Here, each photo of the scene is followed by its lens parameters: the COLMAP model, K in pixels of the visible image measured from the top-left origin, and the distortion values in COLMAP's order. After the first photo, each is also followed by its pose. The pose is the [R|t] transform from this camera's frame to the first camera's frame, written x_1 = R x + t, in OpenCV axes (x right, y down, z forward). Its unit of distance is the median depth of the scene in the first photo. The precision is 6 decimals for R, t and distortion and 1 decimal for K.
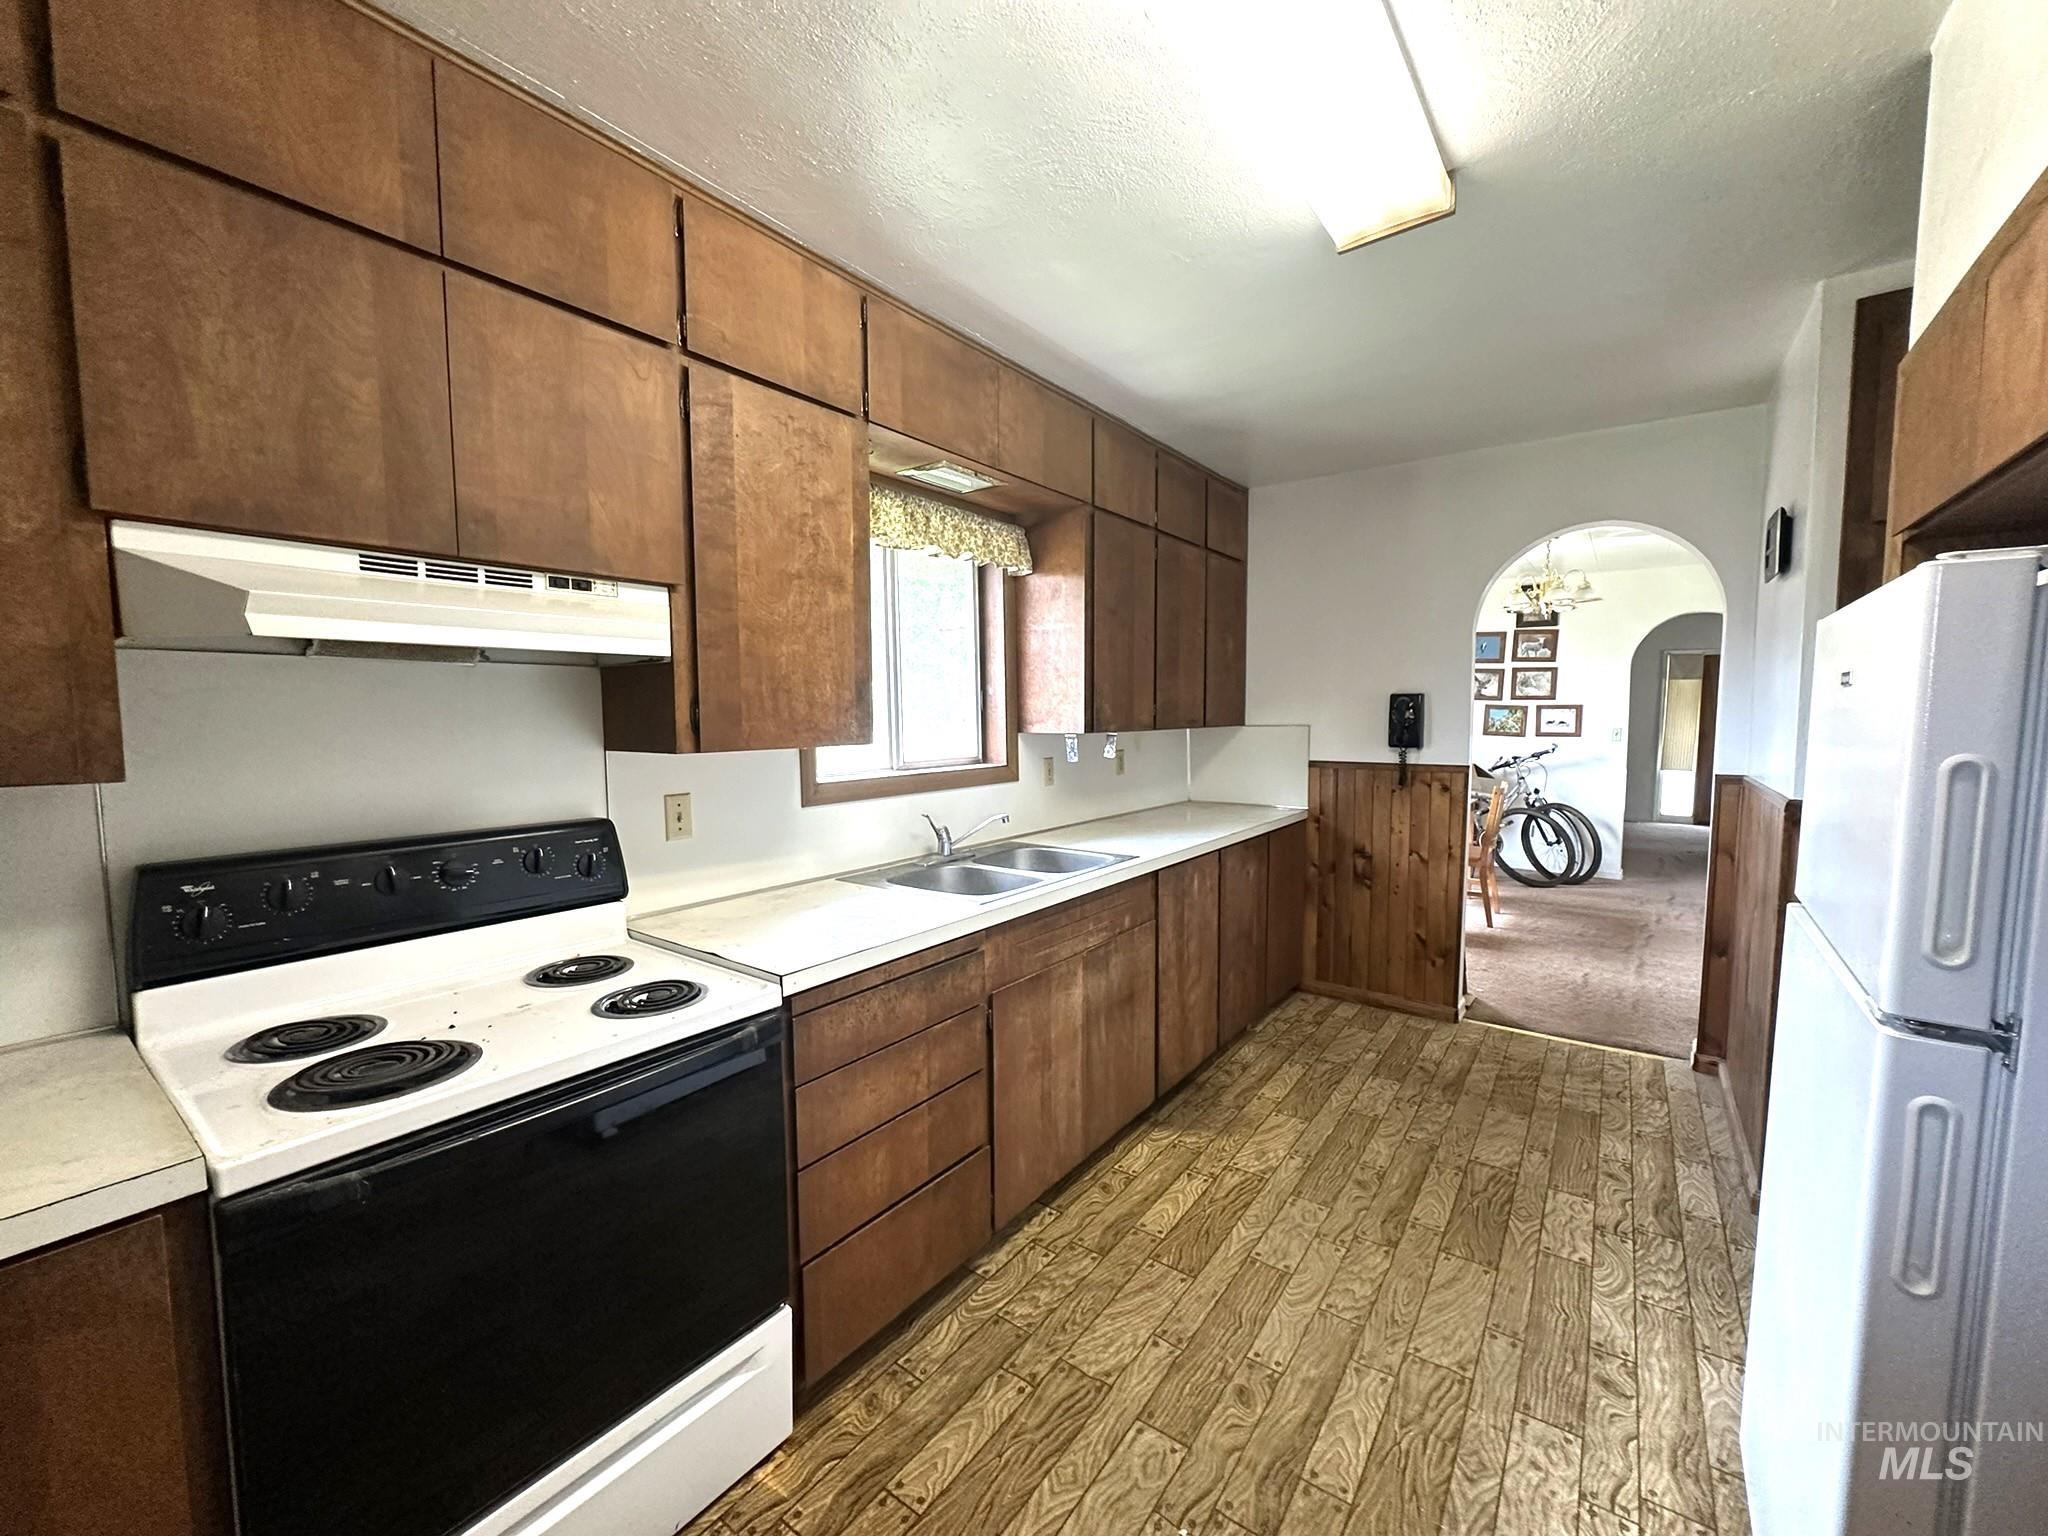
lens RADIAL K [[814.4, 0, 1031.0], [0, 814.4, 773.1], [0, 0, 1]] dist [-0.000561, 0.000249]
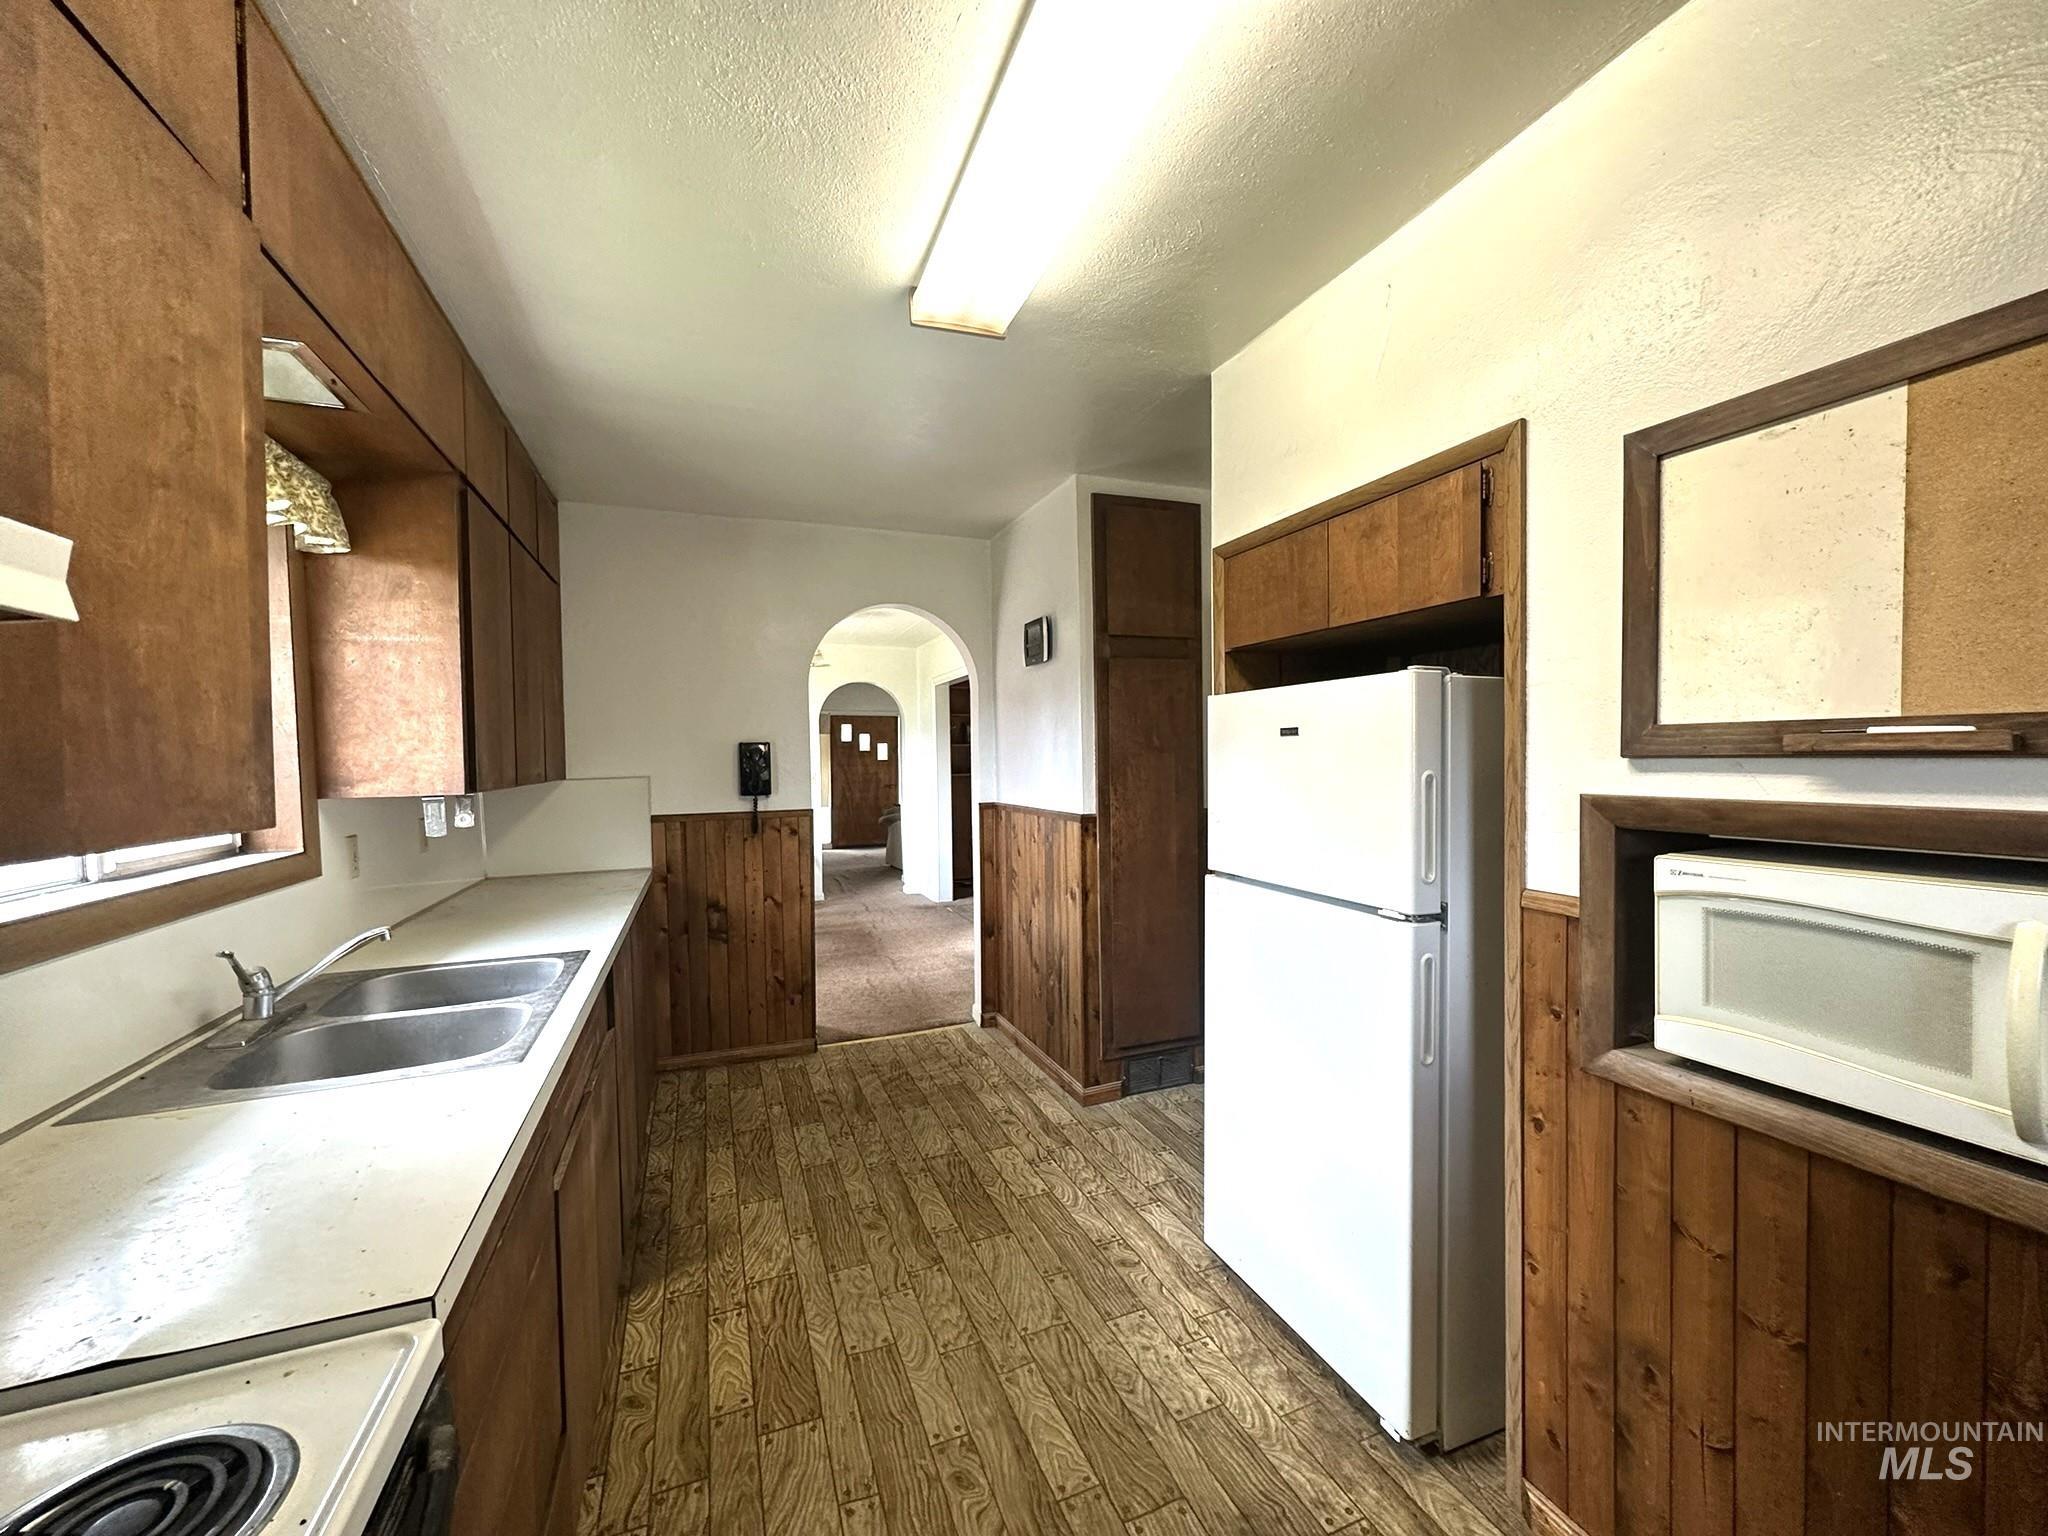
lens RADIAL K [[814.4, 0, 1031.0], [0, 814.4, 773.1], [0, 0, 1]] dist [-0.000561, 0.000249]
pose [[0.530262, -0.023910, 0.847497, -0.332602], [0.078055, 0.996734, -0.020716, -0.017388], [-0.844233, 0.077136, 0.530396, 0.259780]]
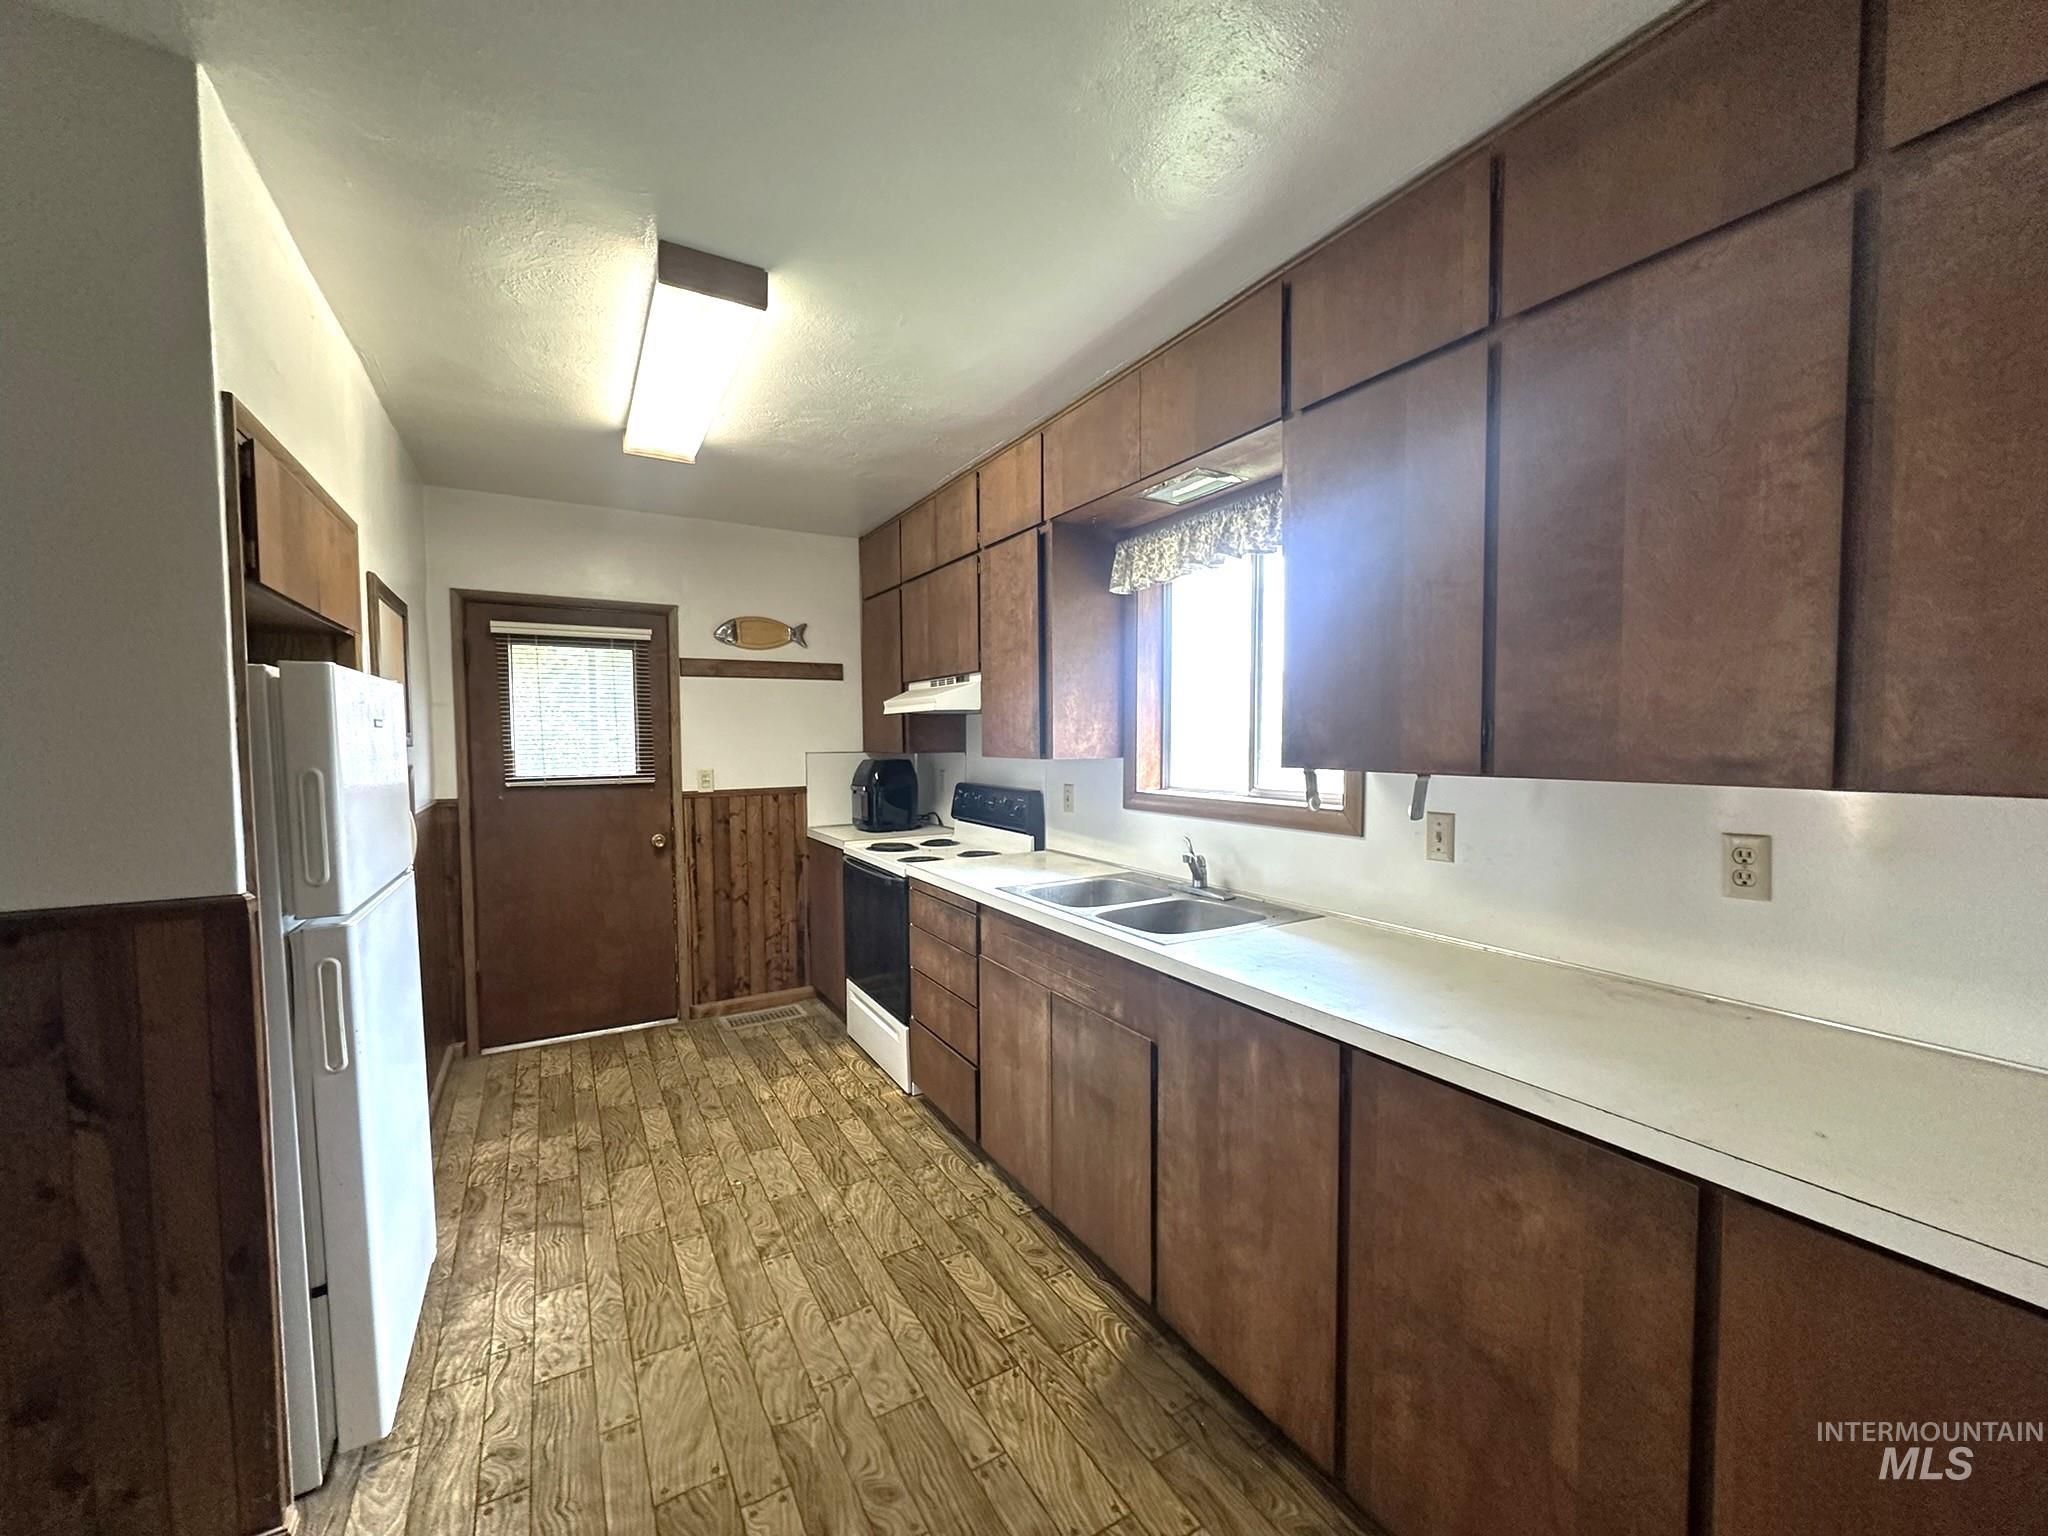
lens RADIAL K [[814.4, 0, 1031.0], [0, 814.4, 773.1], [0, 0, 1]] dist [-0.000561, 0.000249]
pose [[-0.393052, 0.051348, -0.918081, 0.918282], [-0.058859, 0.994987, 0.080848, -0.104902], [0.917631, 0.085815, -0.388059, 1.311508]]
